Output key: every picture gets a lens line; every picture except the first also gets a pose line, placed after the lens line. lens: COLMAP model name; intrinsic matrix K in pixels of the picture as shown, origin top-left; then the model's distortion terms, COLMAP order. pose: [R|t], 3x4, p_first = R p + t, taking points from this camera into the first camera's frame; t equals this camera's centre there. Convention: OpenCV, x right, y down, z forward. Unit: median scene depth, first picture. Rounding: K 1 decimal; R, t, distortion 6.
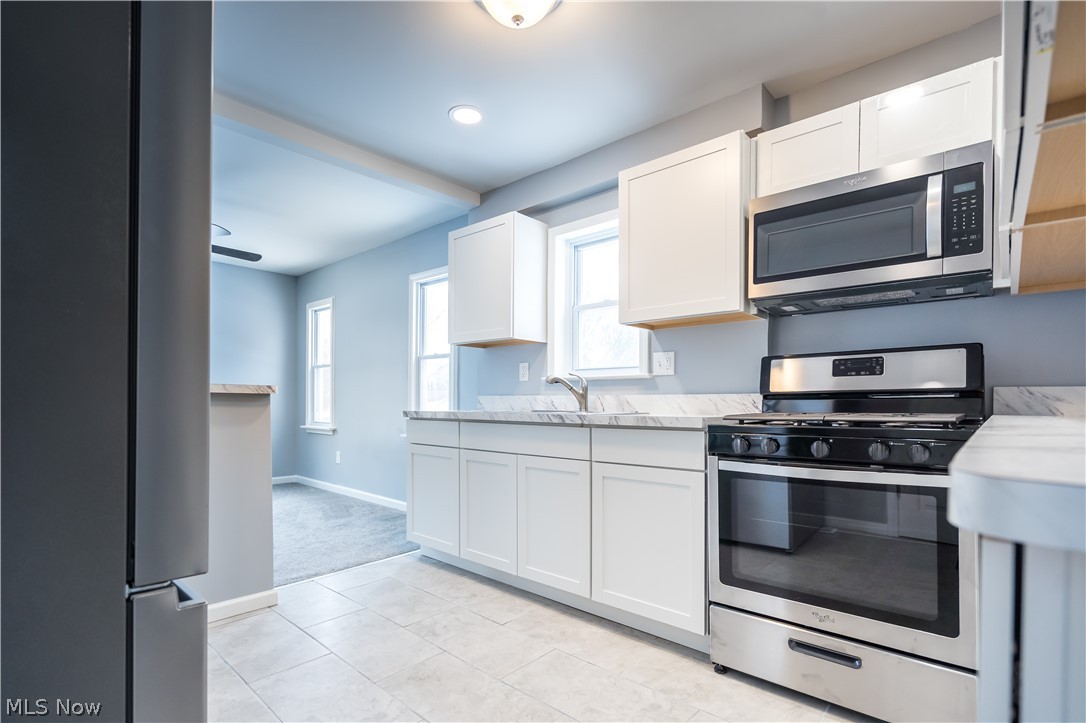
lens RADIAL K [[512.2, 0, 535.9], [0, 512.2, 399.6], [0, 0, 1]] dist [-0.015189, 0.000055]
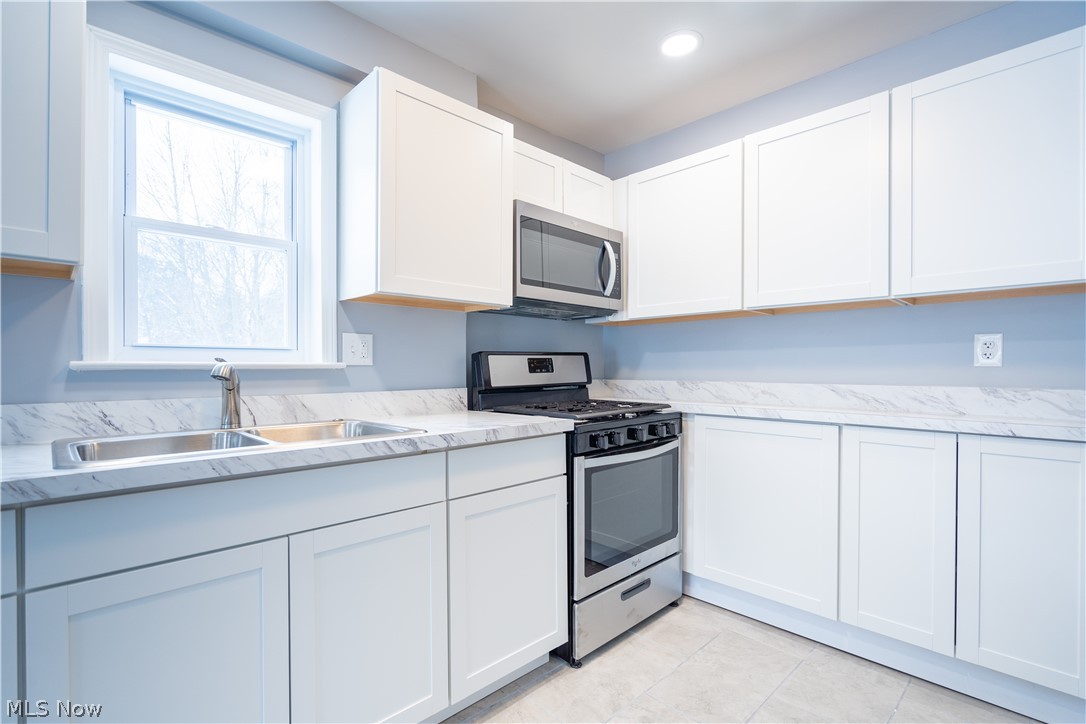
lens RADIAL K [[512.2, 0, 541.0], [0, 512.2, 364.5], [0, 0, 1]] dist [-0.015189, 0.000055]
pose [[0.069831, 0.002930, 0.997555, -0.487451], [-0.001607, 0.999995, -0.002825, -0.050140], [-0.997558, -0.001406, 0.069836, 0.730092]]
